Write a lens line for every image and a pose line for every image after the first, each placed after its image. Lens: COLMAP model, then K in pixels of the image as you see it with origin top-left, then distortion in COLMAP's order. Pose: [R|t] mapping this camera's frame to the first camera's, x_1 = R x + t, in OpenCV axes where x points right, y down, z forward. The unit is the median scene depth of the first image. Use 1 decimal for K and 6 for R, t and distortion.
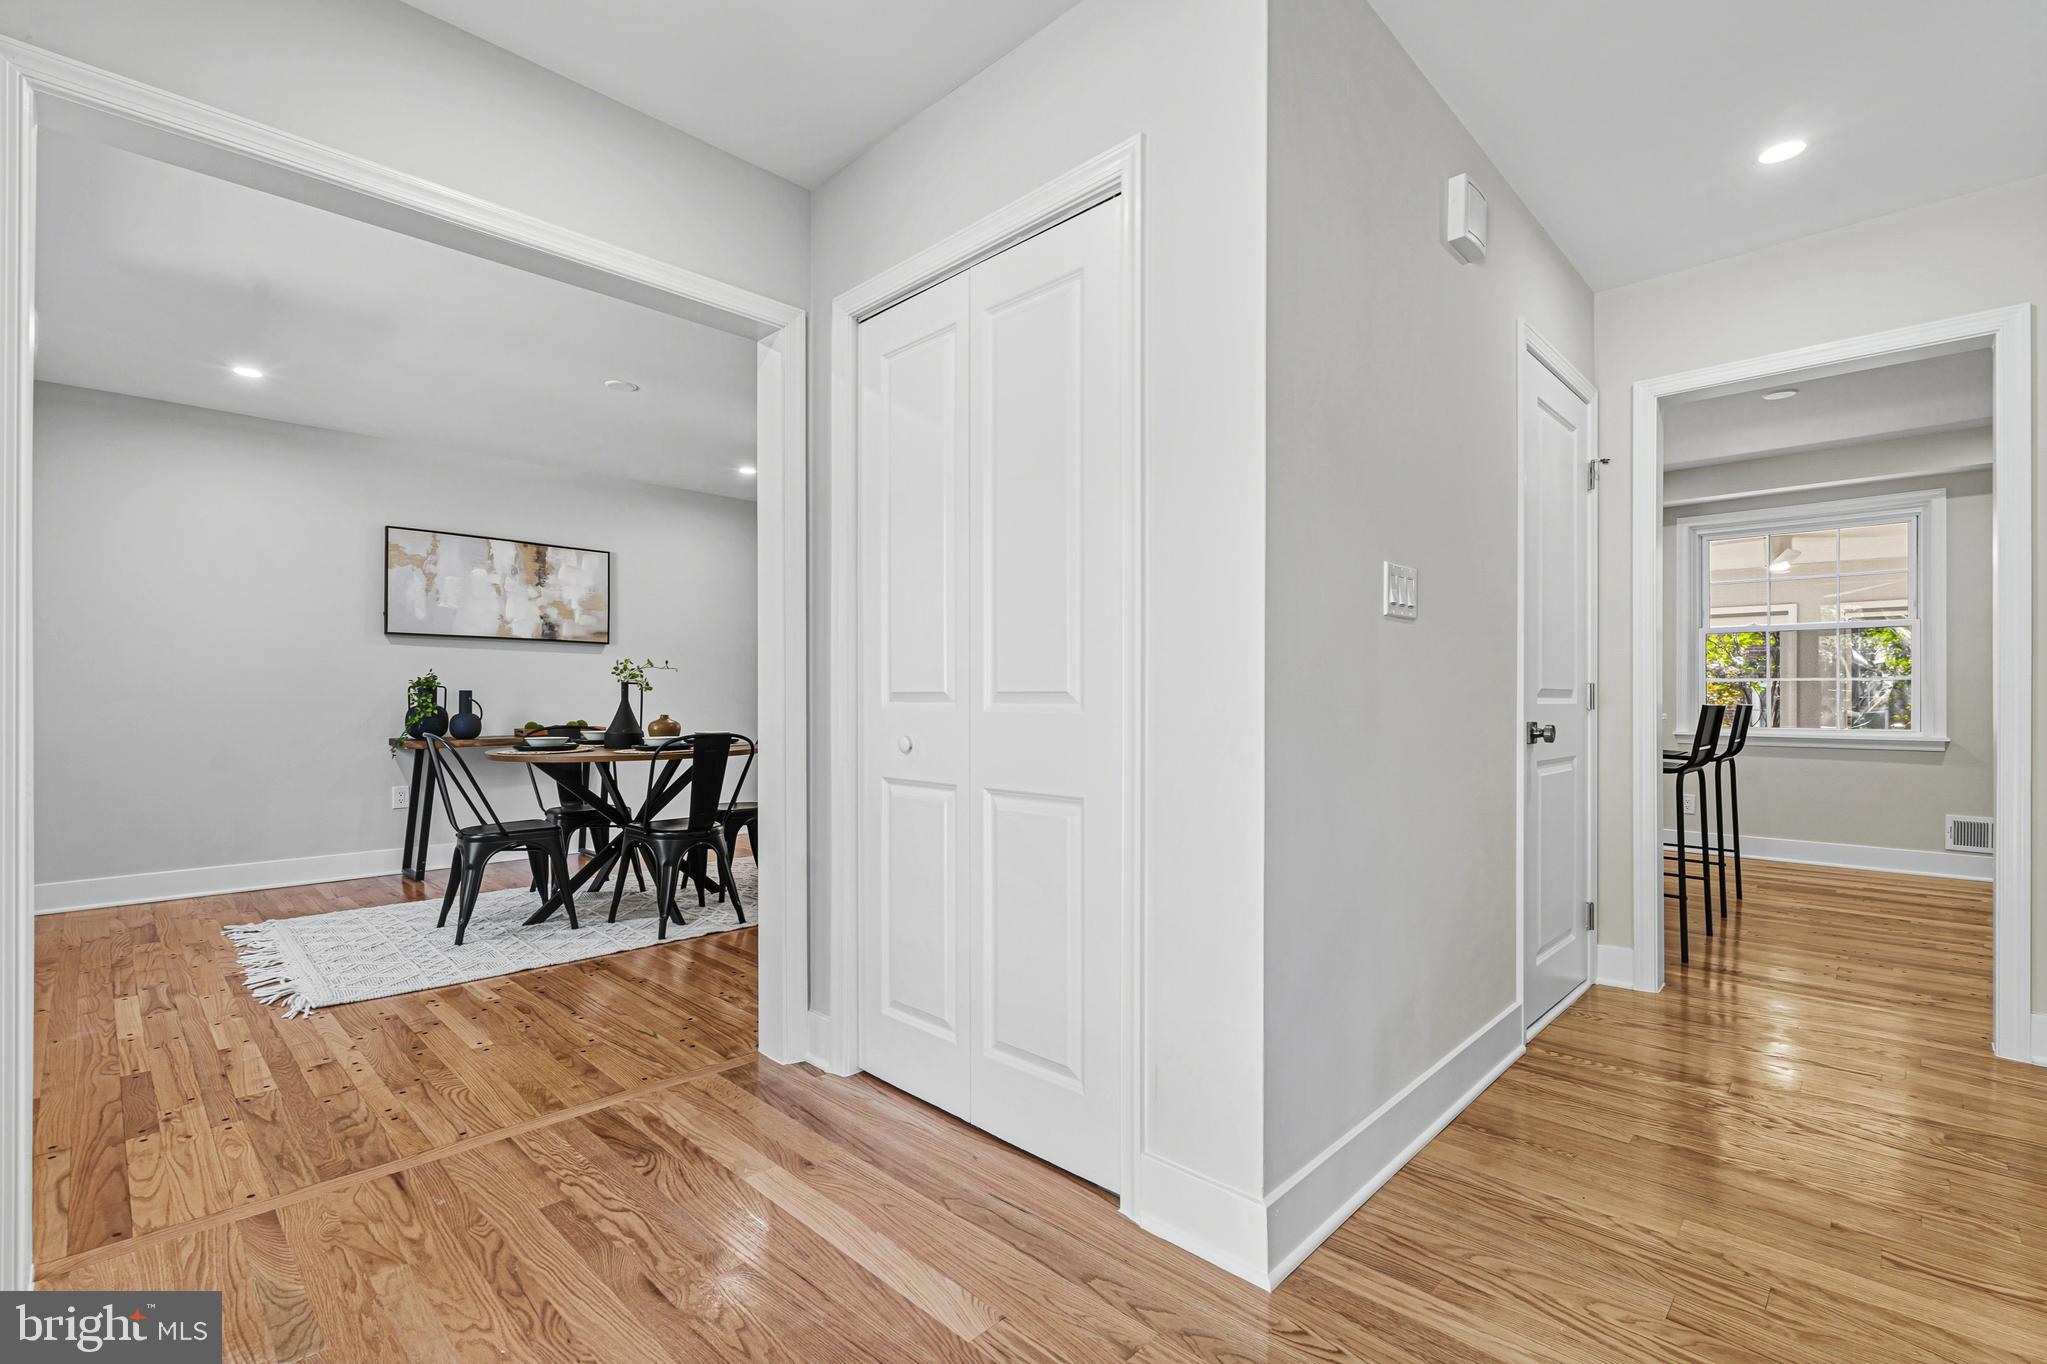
lens RADIAL K [[913.0, 0, 1024.1], [0, 913.0, 696.8], [0, 0, 1]] dist [-0.000643, -0.000052]
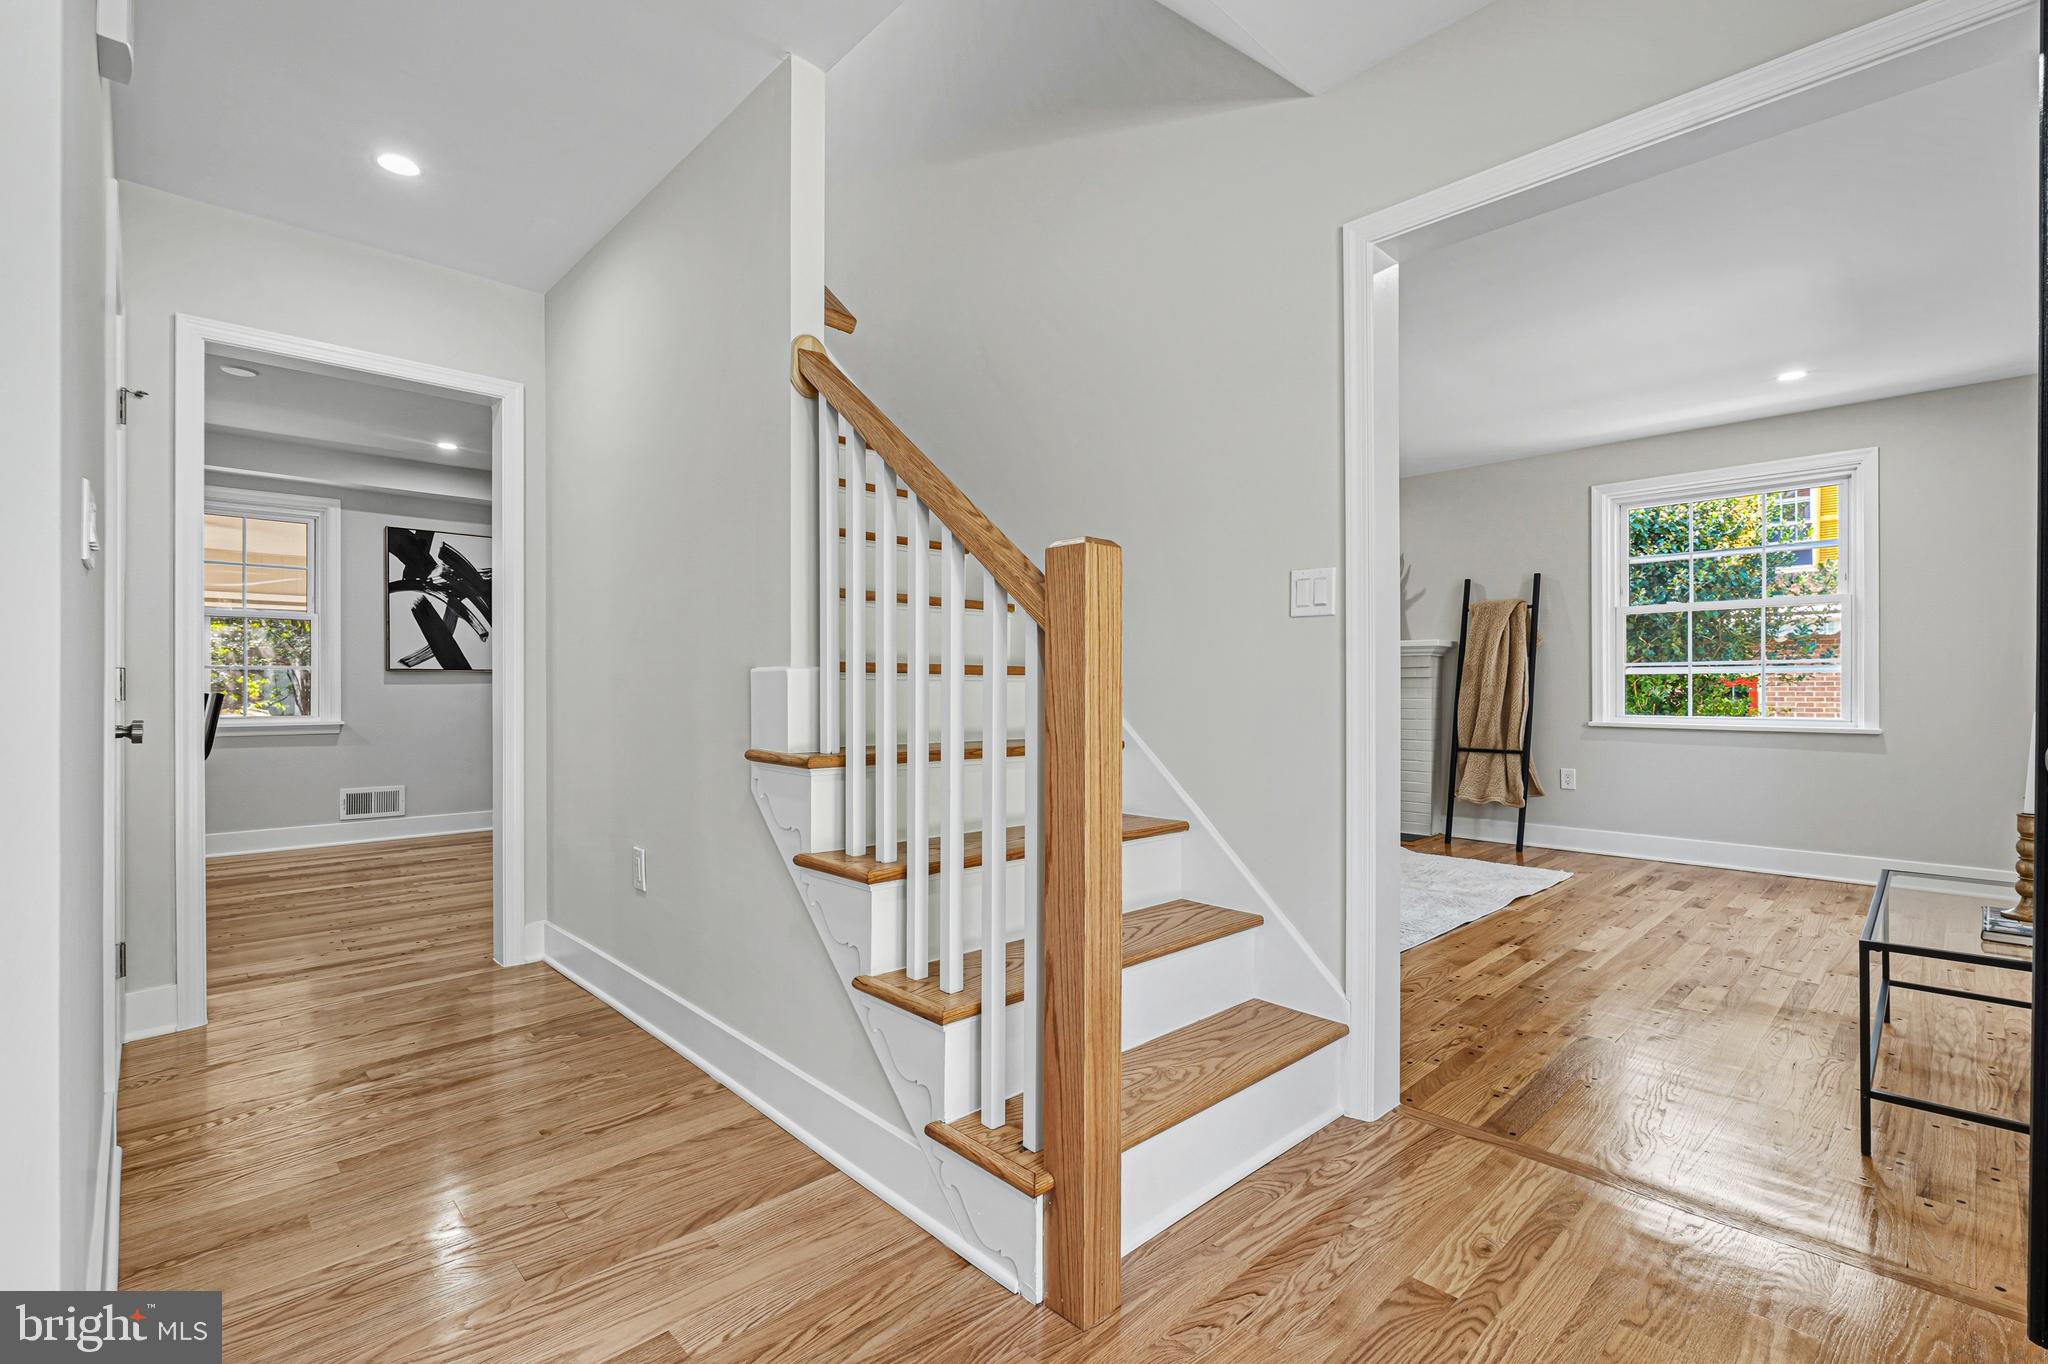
lens RADIAL K [[913.5, 0, 1024.6], [0, 913.5, 696.8], [0, 0, 1]] dist [-0.000643, -0.000052]
pose [[0.035020, -0.012482, 0.999309, -0.225842], [-0.000508, 0.999922, 0.012507, -0.000482], [-0.999386, -0.000945, 0.035011, 0.284023]]
